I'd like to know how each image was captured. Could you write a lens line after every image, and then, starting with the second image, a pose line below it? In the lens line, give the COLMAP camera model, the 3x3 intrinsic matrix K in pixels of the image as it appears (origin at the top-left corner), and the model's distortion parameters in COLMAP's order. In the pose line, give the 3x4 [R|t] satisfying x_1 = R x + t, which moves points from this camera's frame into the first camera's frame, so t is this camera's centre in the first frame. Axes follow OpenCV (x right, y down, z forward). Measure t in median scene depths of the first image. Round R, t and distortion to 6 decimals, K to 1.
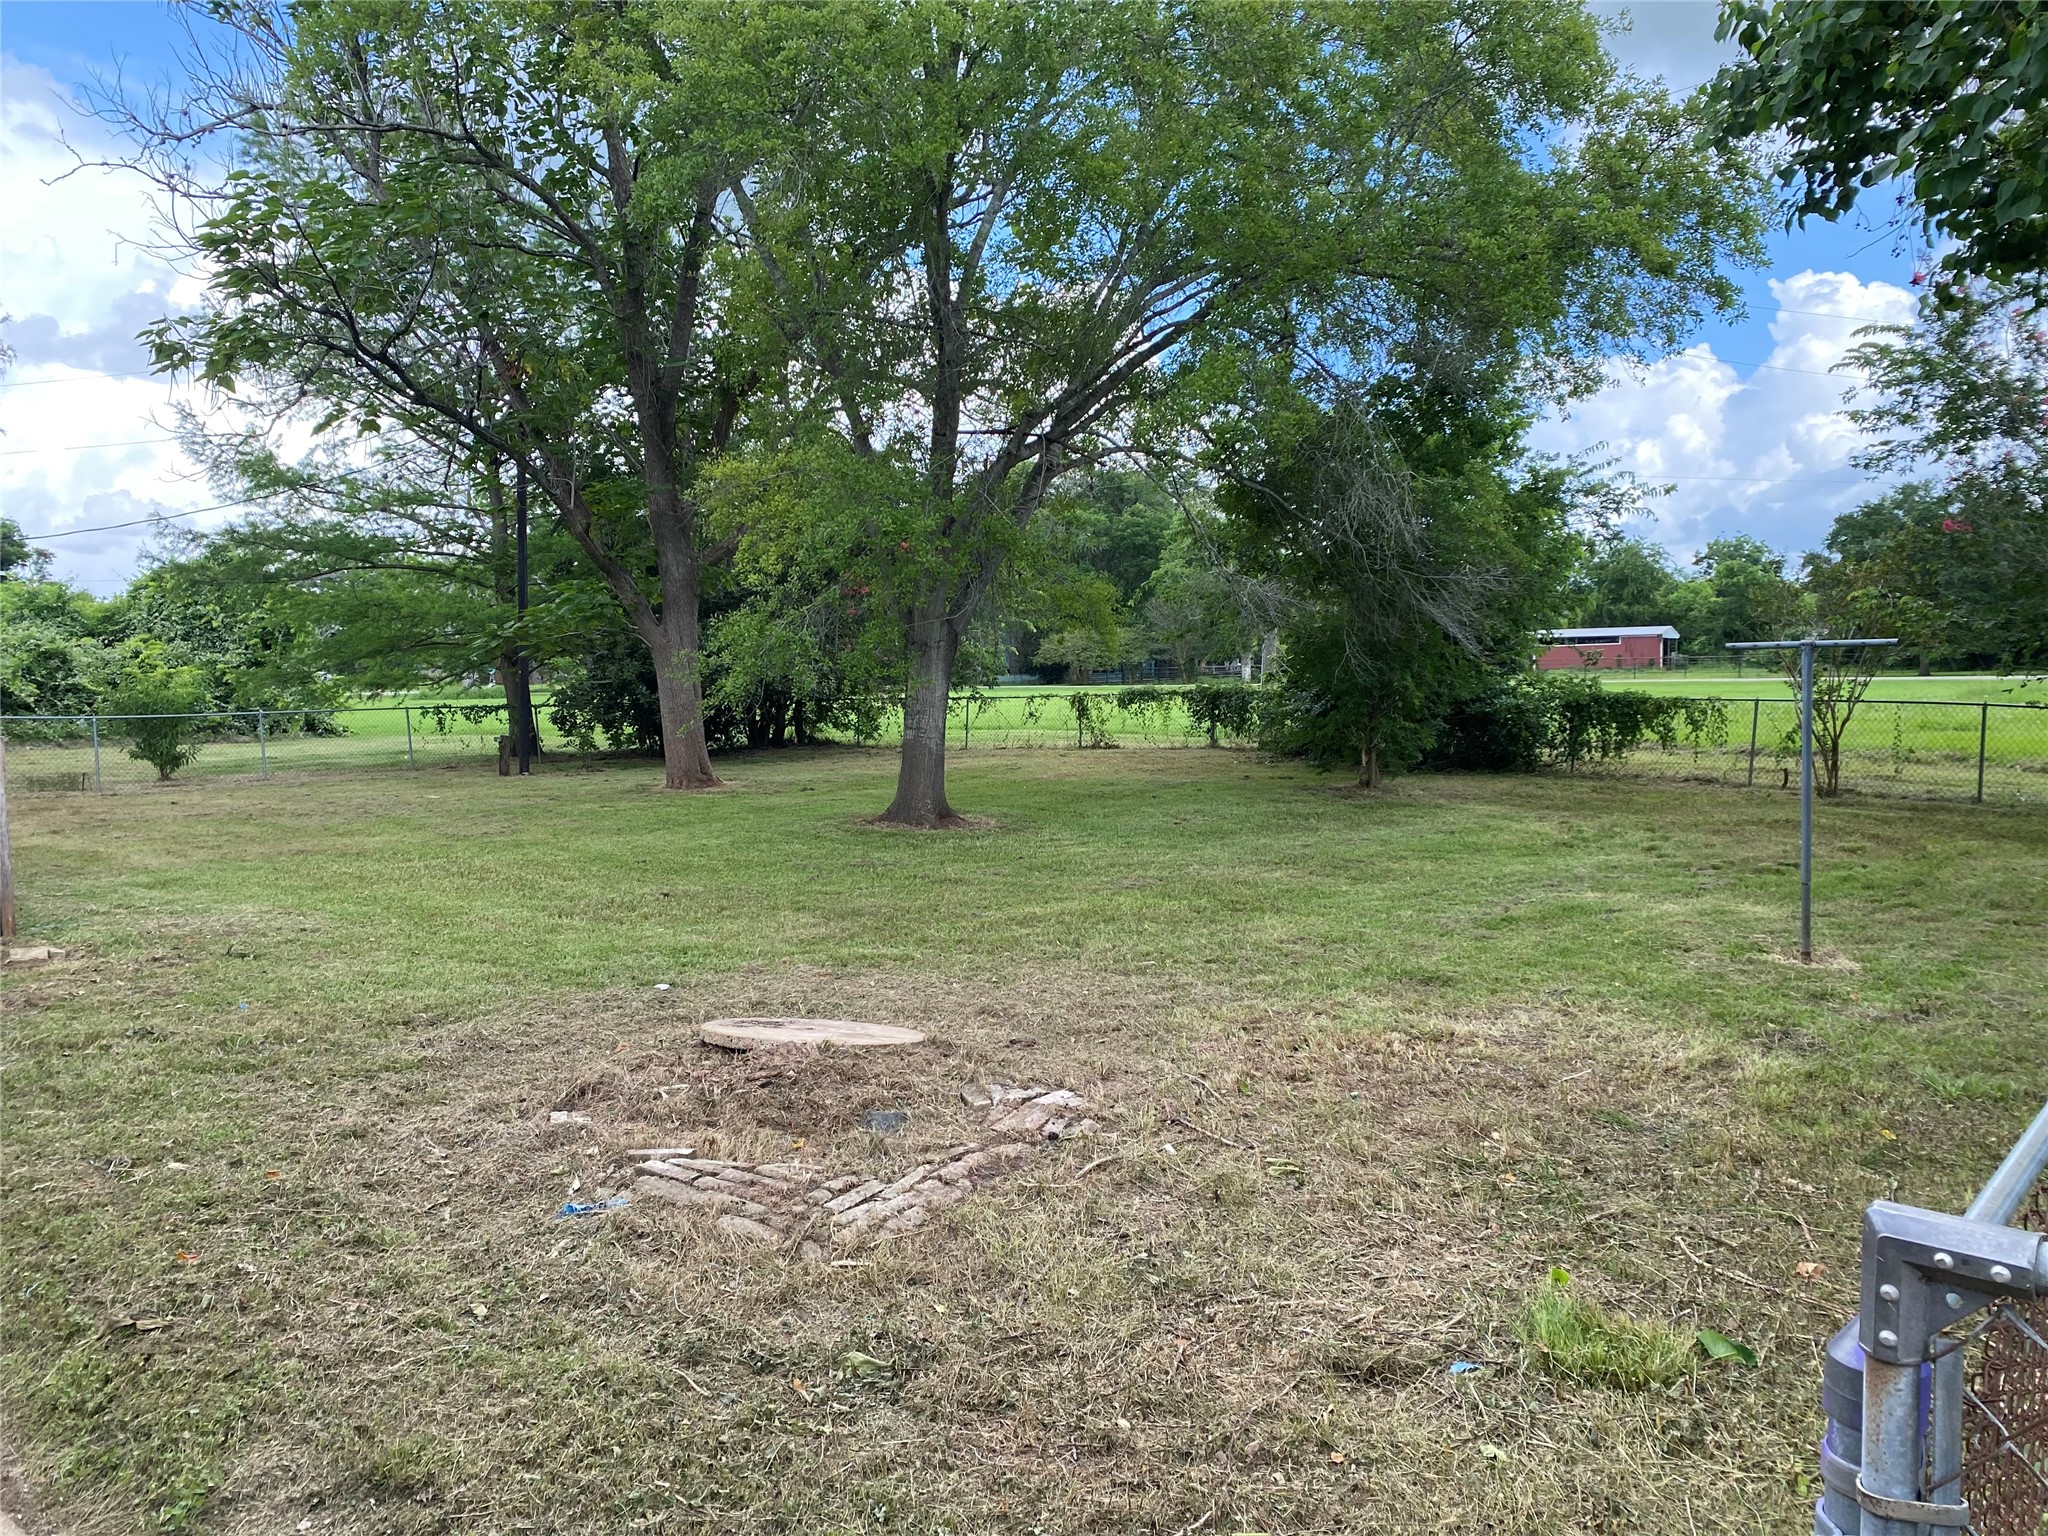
lens RADIAL K [[1575.8, 0, 1012.4], [0, 1575.8, 773.5], [0, 0, 1]] dist [0.048748, -0.065747]
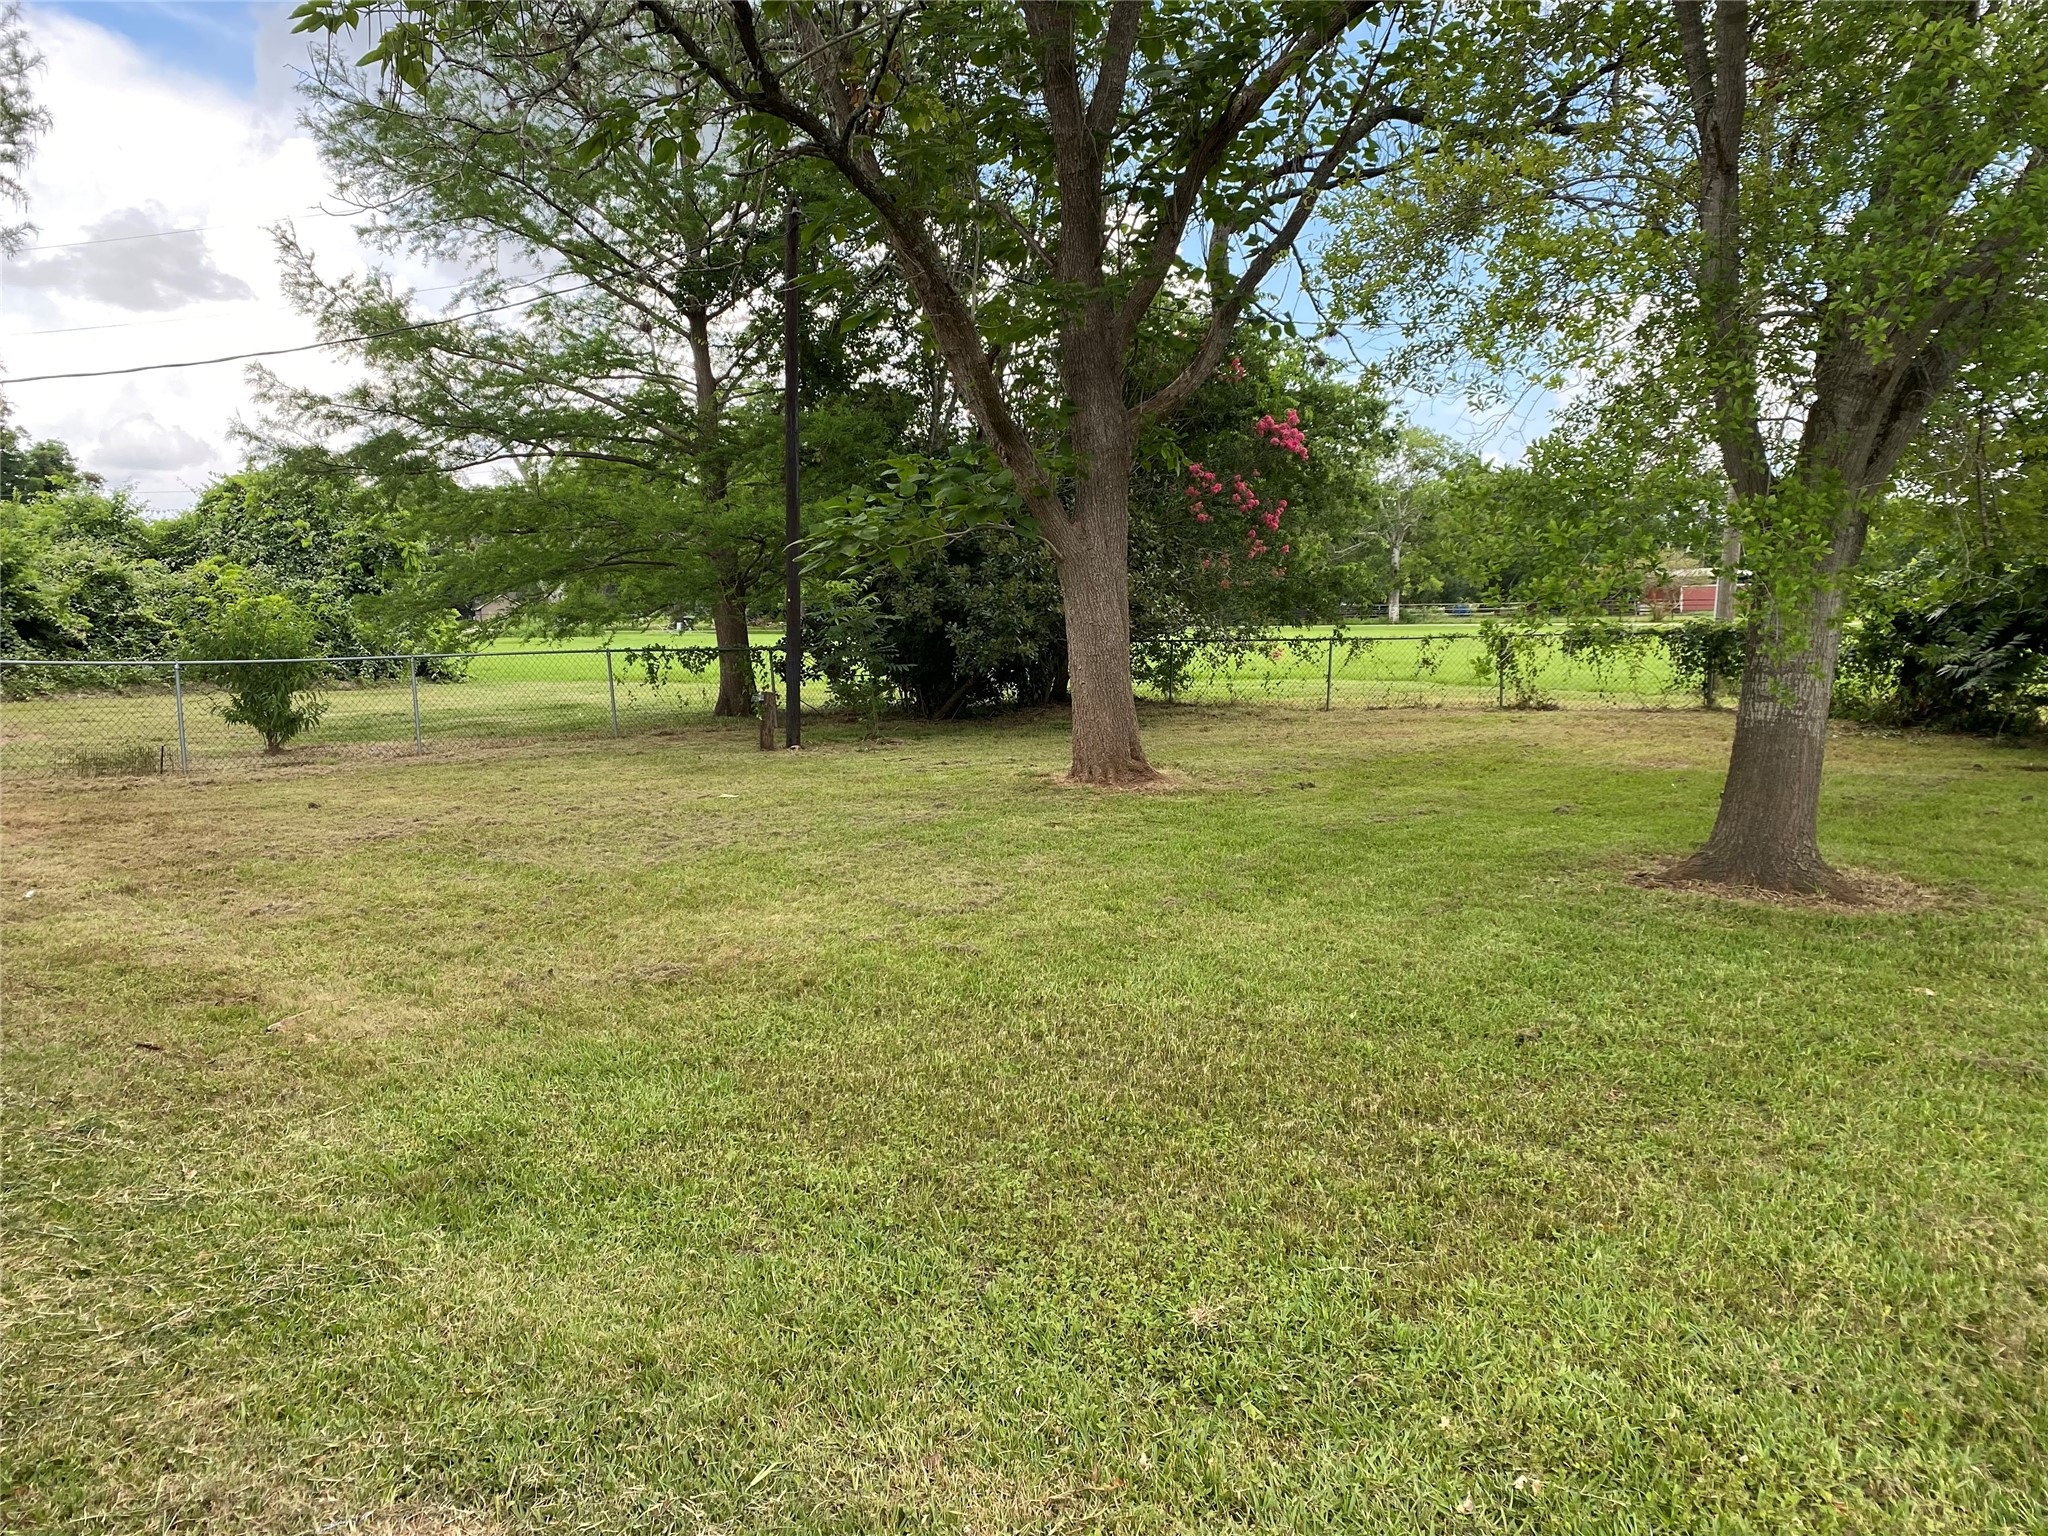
lens RADIAL K [[1575.8, 0, 1036.9], [0, 1575.8, 763.3], [0, 0, 1]] dist [0.048748, -0.065747]
pose [[0.999900, 0.005545, -0.013038, -0.148314], [-0.005133, 0.999494, 0.031395, -0.011493], [0.013205, -0.031325, 0.999422, 0.240742]]
